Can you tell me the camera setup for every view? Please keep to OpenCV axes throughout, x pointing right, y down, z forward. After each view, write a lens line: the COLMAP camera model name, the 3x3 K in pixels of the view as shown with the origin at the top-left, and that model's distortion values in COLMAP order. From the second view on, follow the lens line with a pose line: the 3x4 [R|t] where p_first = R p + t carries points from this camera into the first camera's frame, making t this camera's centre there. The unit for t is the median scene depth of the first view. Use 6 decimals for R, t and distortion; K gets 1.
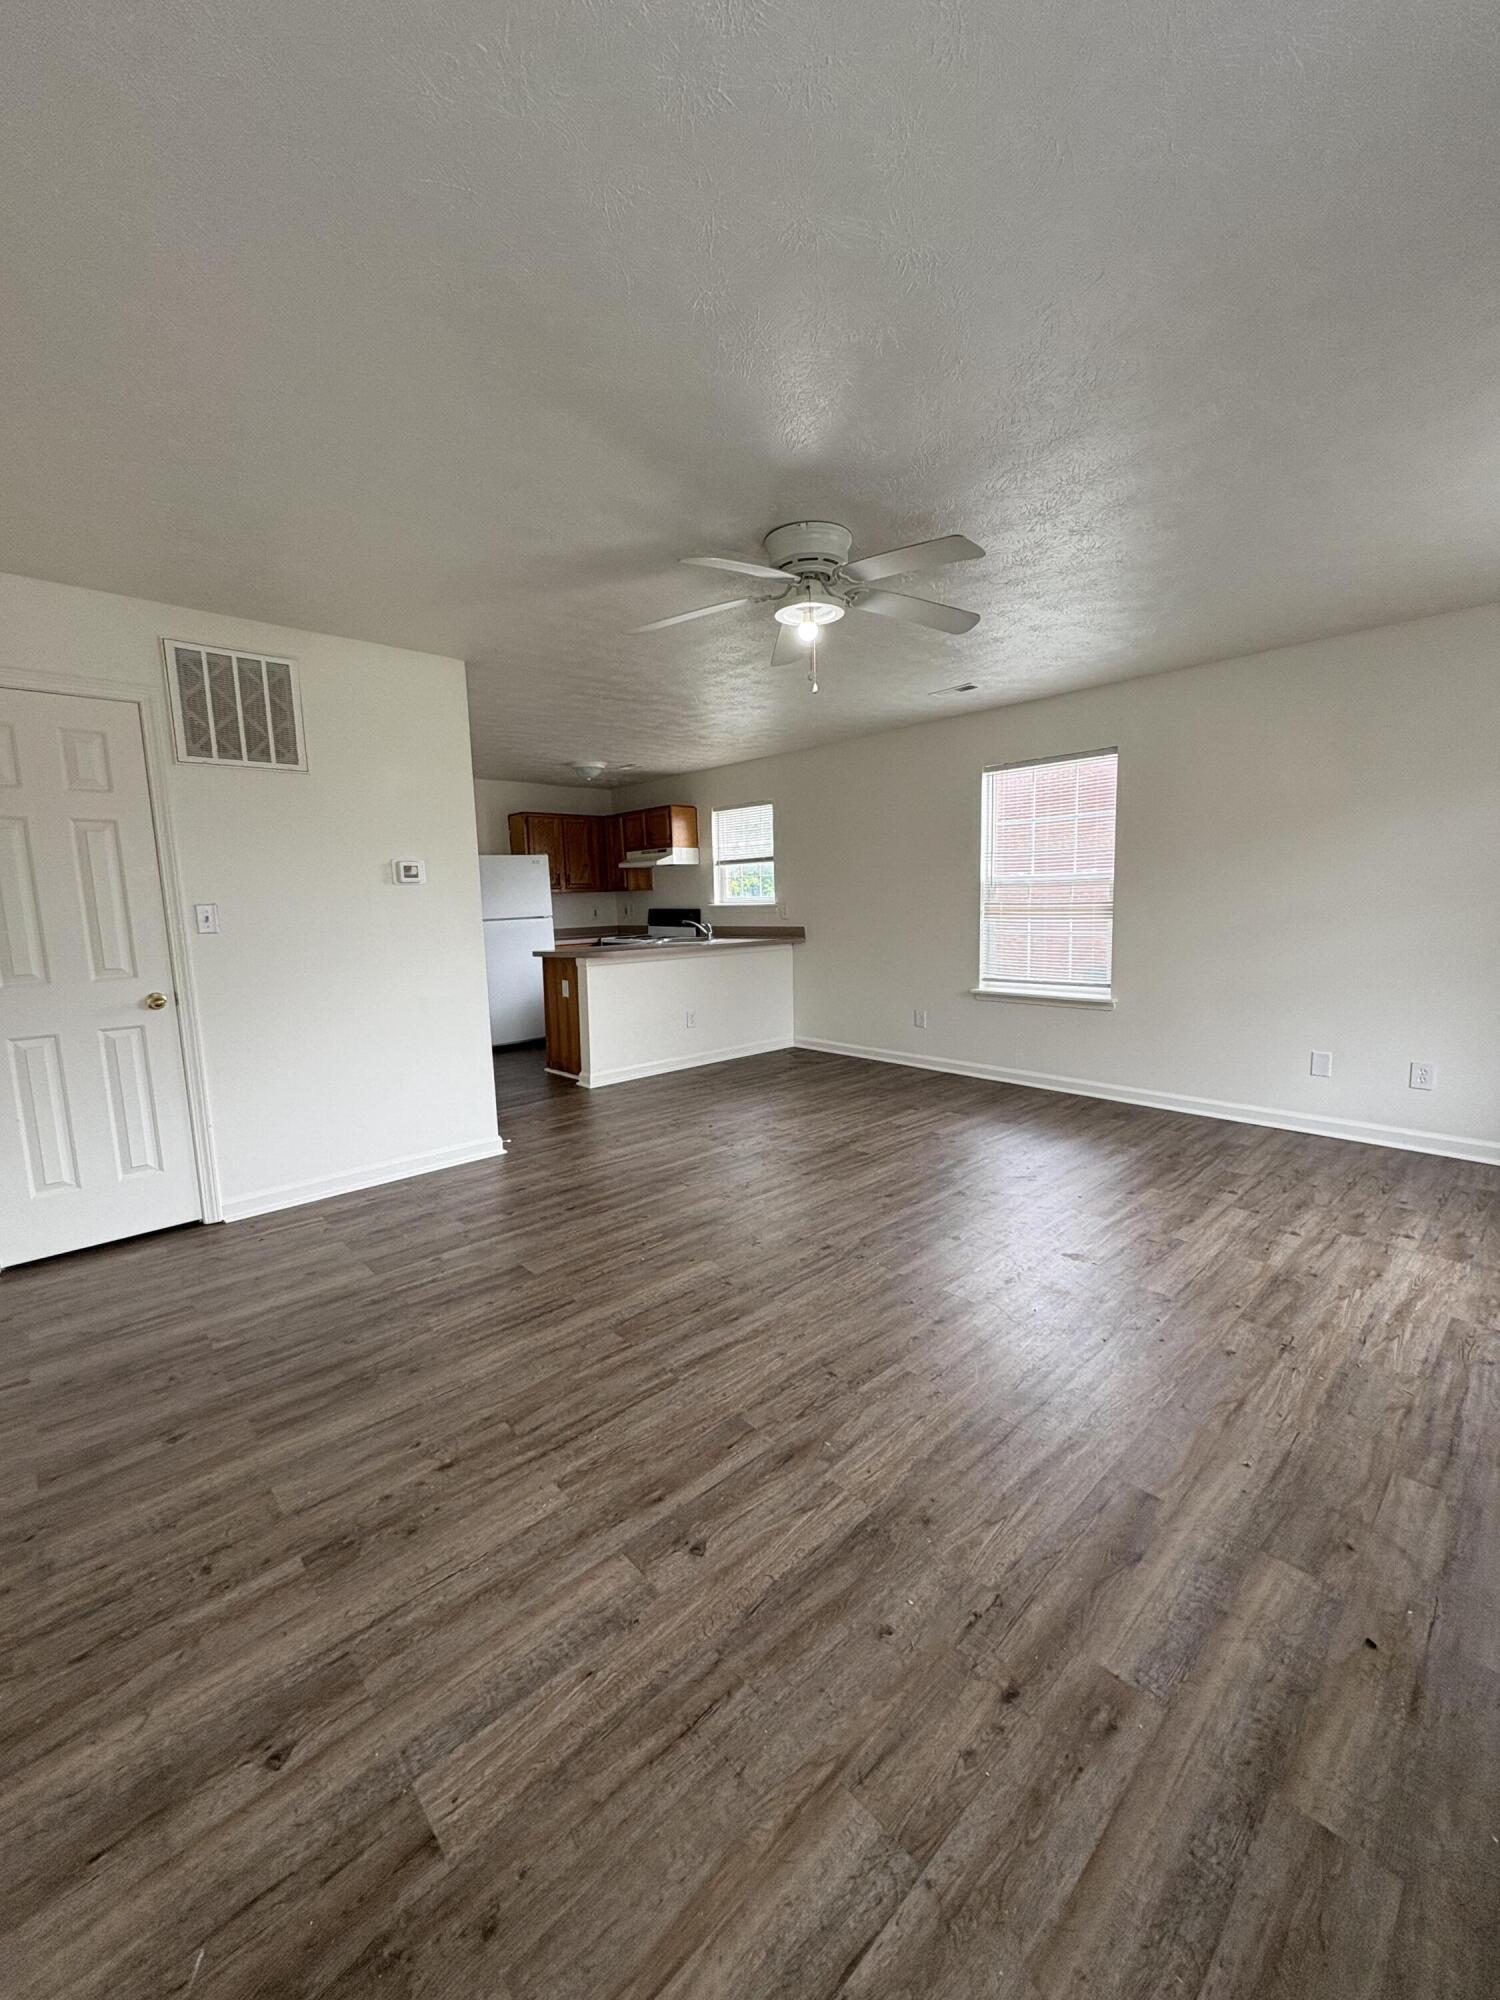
lens RADIAL K [[791.9, 0, 750.8], [0, 791.9, 1004.7], [0, 0, 1]] dist [-0.001453, -0.000142]
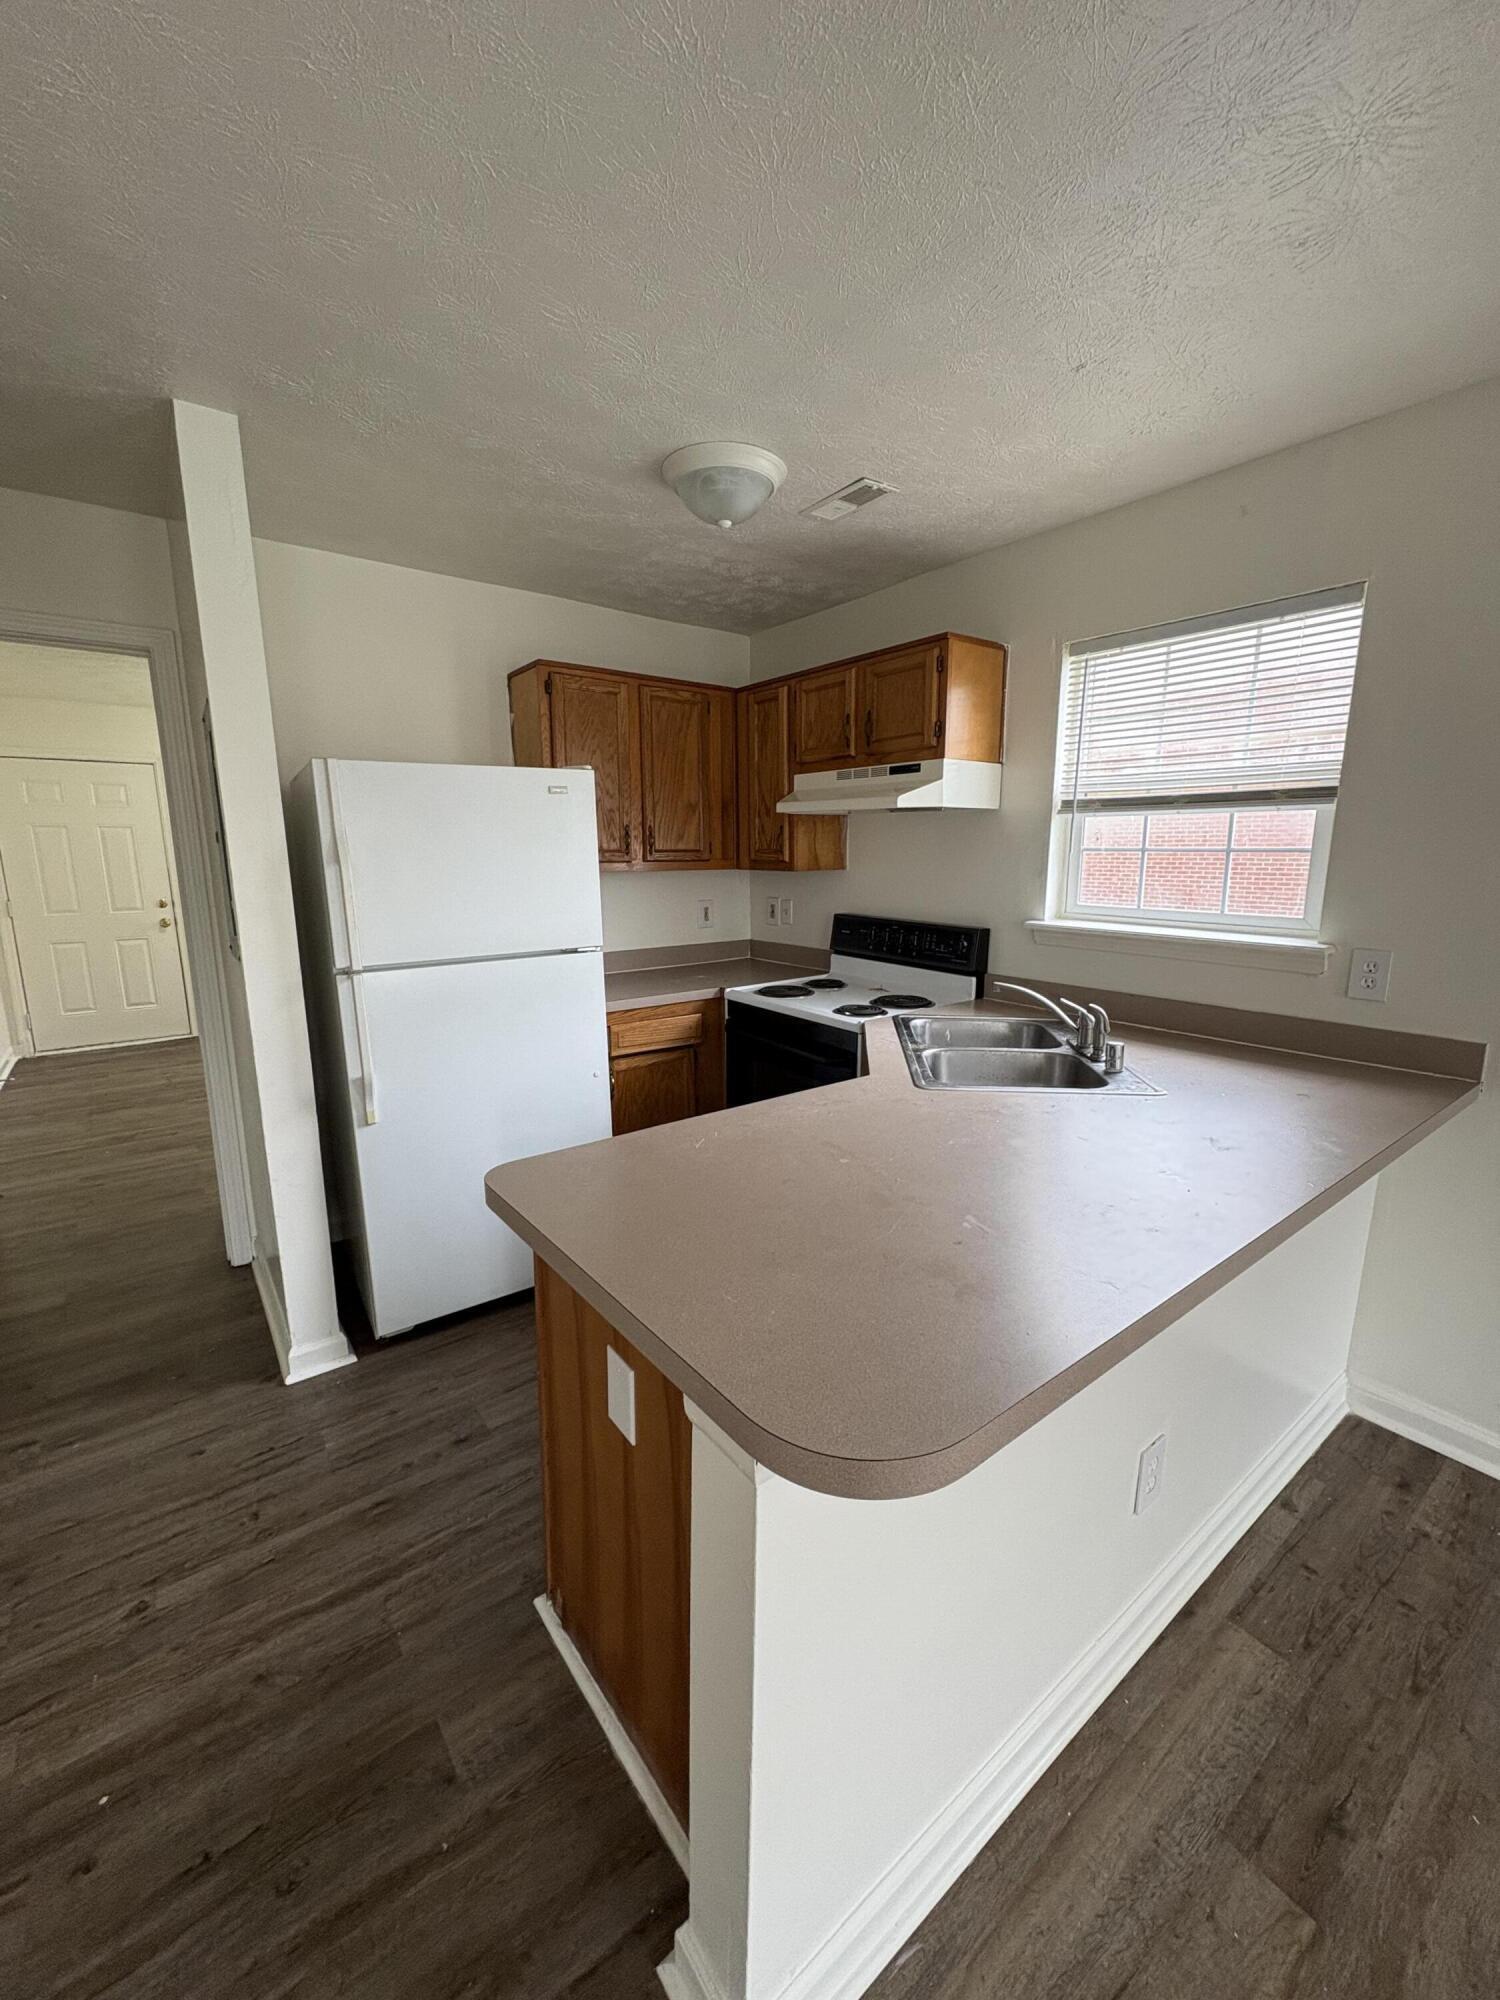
lens RADIAL K [[791.9, 0, 750.8], [0, 791.9, 1004.7], [0, 0, 1]] dist [-0.001453, -0.000142]
pose [[0.995165, 0.045323, -0.087133, -0.237737], [-0.039598, 0.997011, 0.066340, -0.174699], [0.089879, -0.062569, 0.993985, 1.014088]]
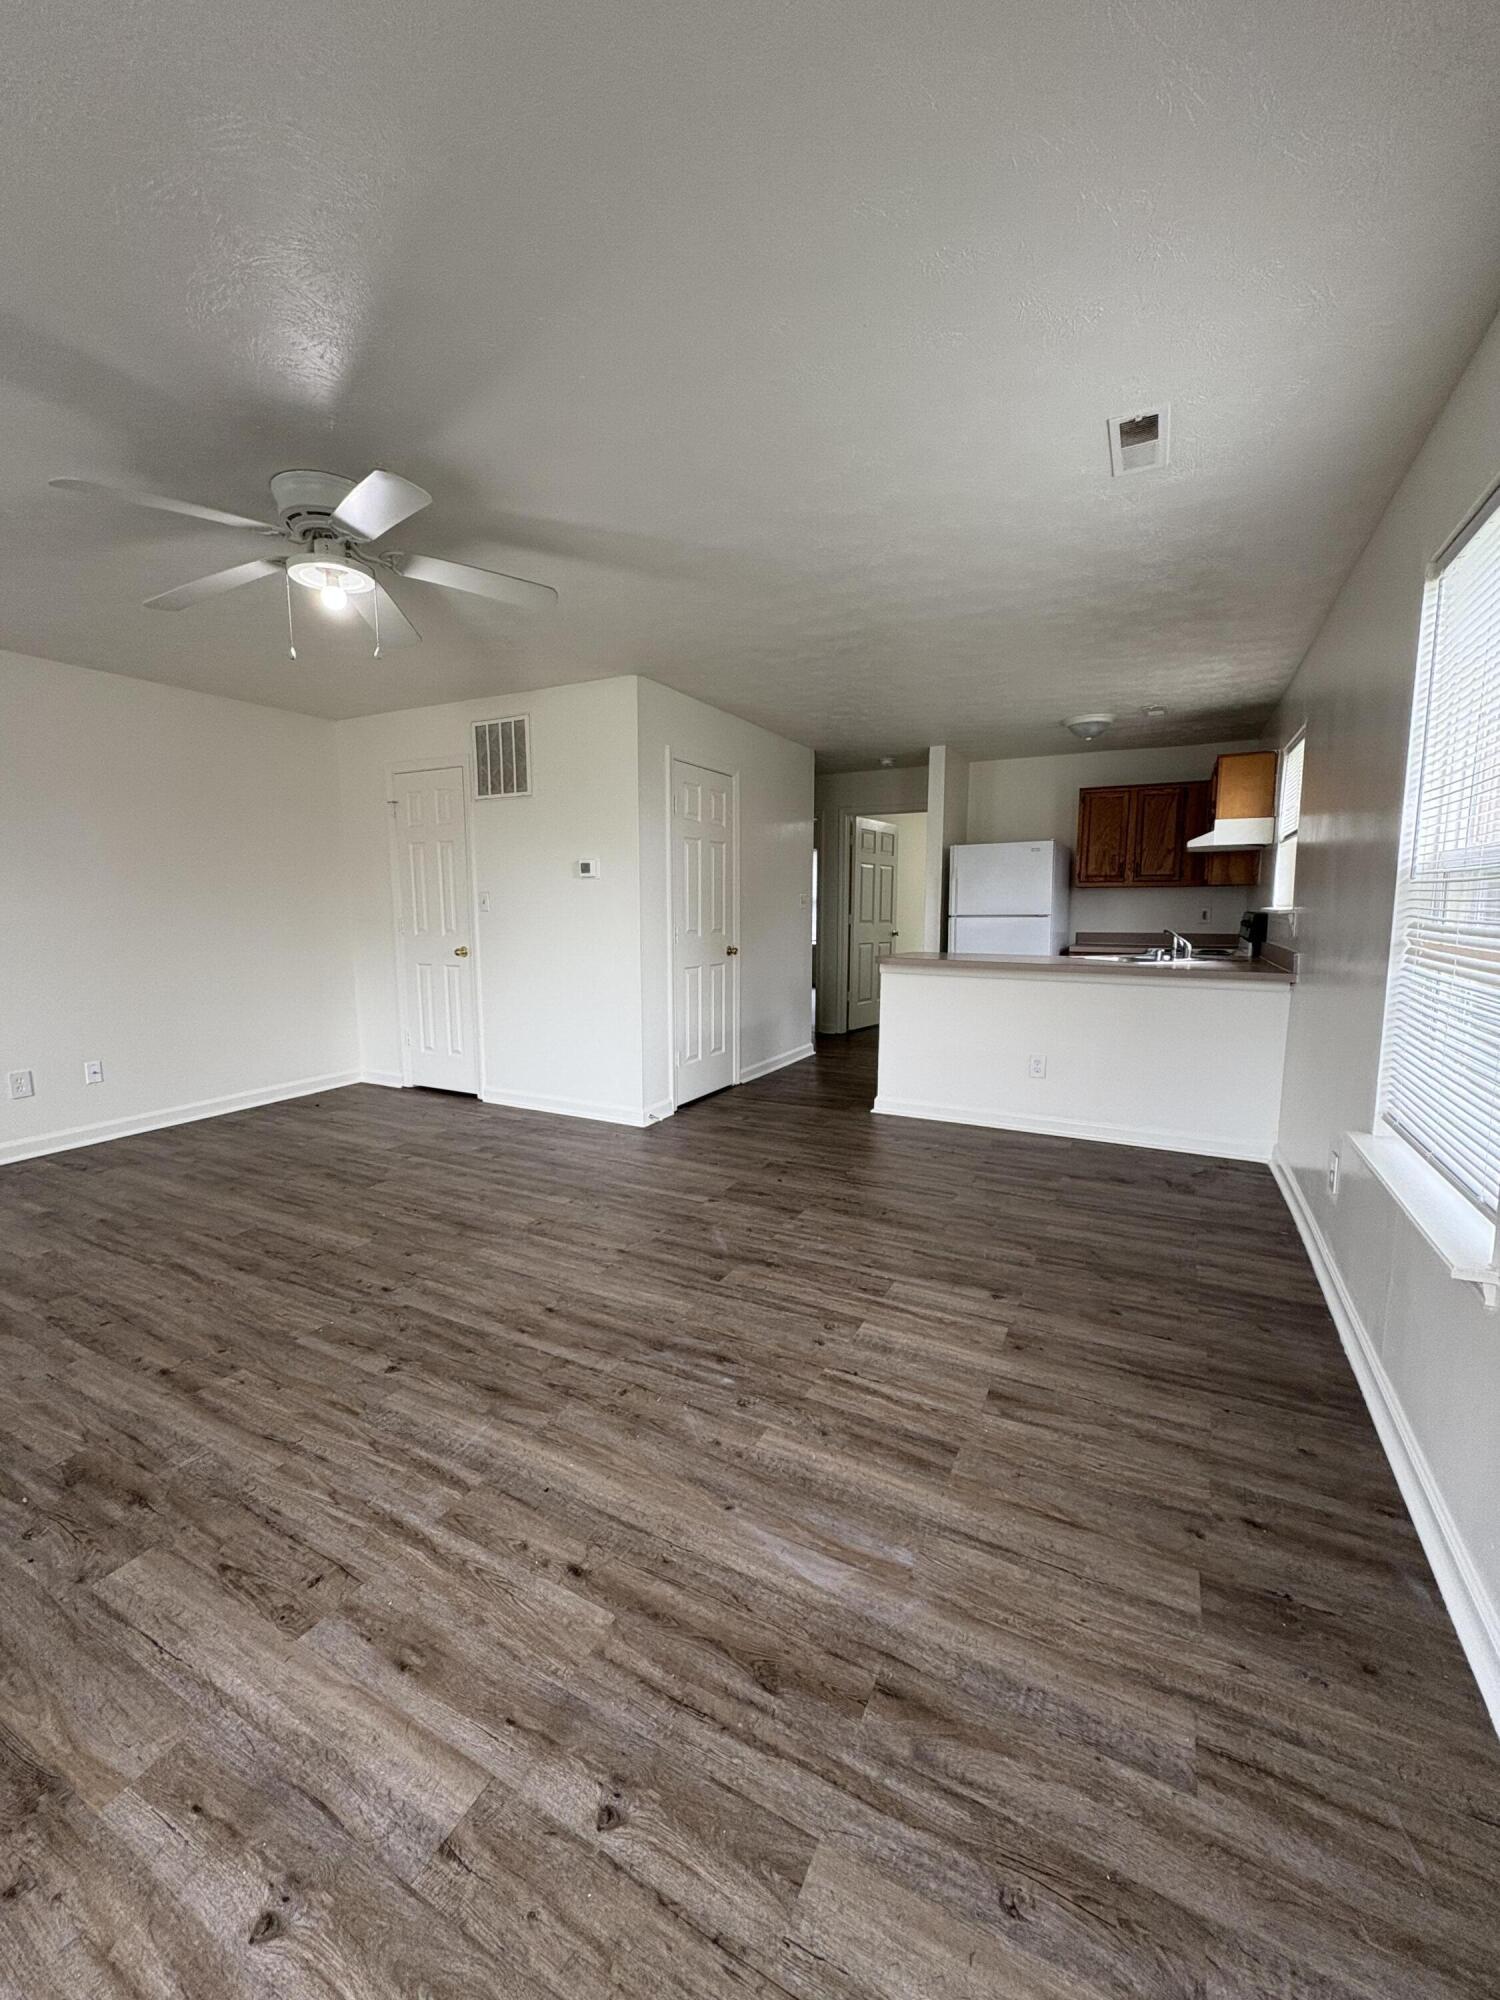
lens RADIAL K [[791.9, 0, 750.8], [0, 791.9, 1004.7], [0, 0, 1]] dist [-0.001453, -0.000142]
pose [[0.339526, 0.147810, -0.928910, 0.647460], [-0.137670, 0.984749, 0.106376, -0.101160], [0.930467, 0.091766, 0.354697, 0.664939]]
